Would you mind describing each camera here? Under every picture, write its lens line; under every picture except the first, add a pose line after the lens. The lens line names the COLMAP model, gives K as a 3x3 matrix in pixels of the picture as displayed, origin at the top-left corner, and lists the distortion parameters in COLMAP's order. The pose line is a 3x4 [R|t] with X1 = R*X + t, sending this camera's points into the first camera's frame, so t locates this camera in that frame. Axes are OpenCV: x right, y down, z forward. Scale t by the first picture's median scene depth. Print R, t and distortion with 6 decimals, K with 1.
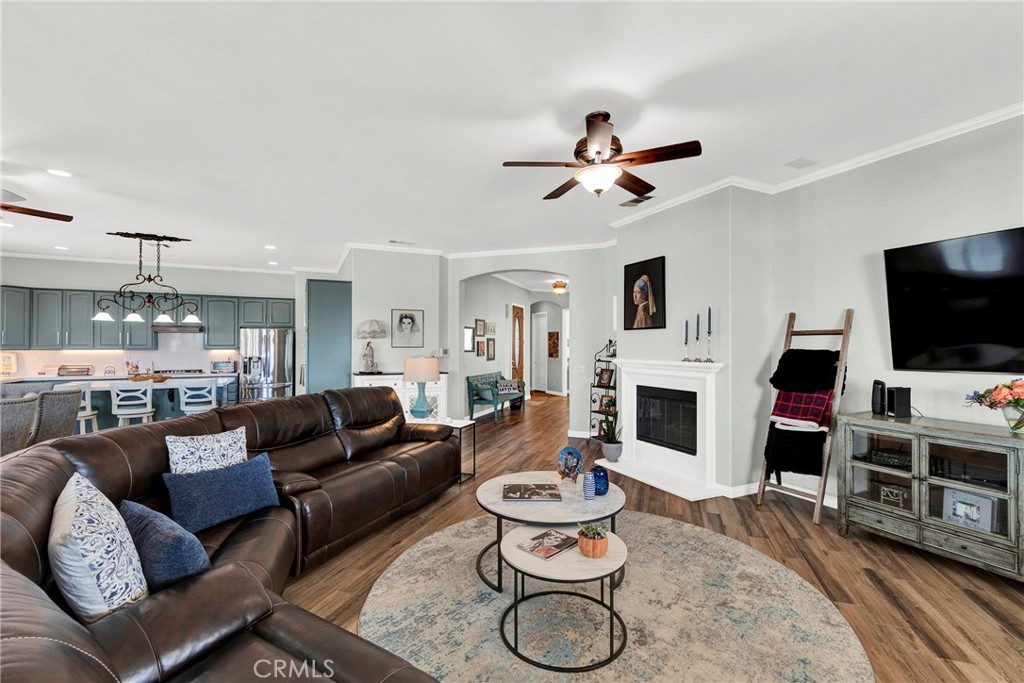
lens RADIAL K [[448.4, 0, 513.7], [0, 448.4, 345.0], [0, 0, 1]] dist [0.005045, -0.000992]
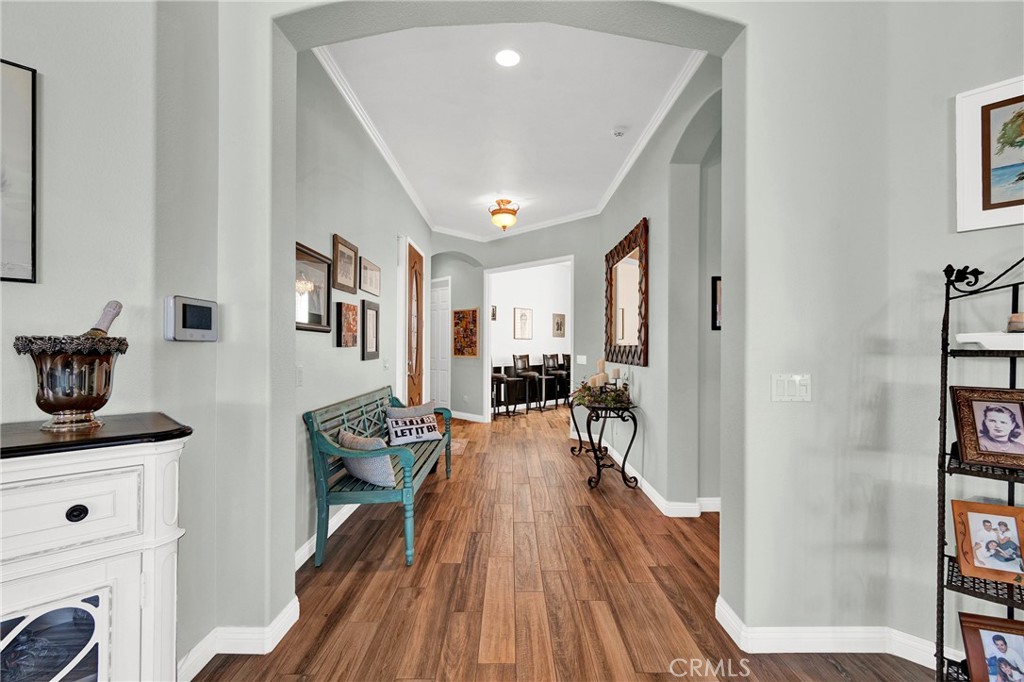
lens RADIAL K [[448.4, 0, 516.6], [0, 448.4, 346.2], [0, 0, 1]] dist [0.005045, -0.000992]
pose [[0.939072, 0.003402, 0.343703, -0.068557], [-0.003848, 0.999992, 0.000615, 0.023462], [-0.343698, -0.001901, 0.939078, 0.617076]]
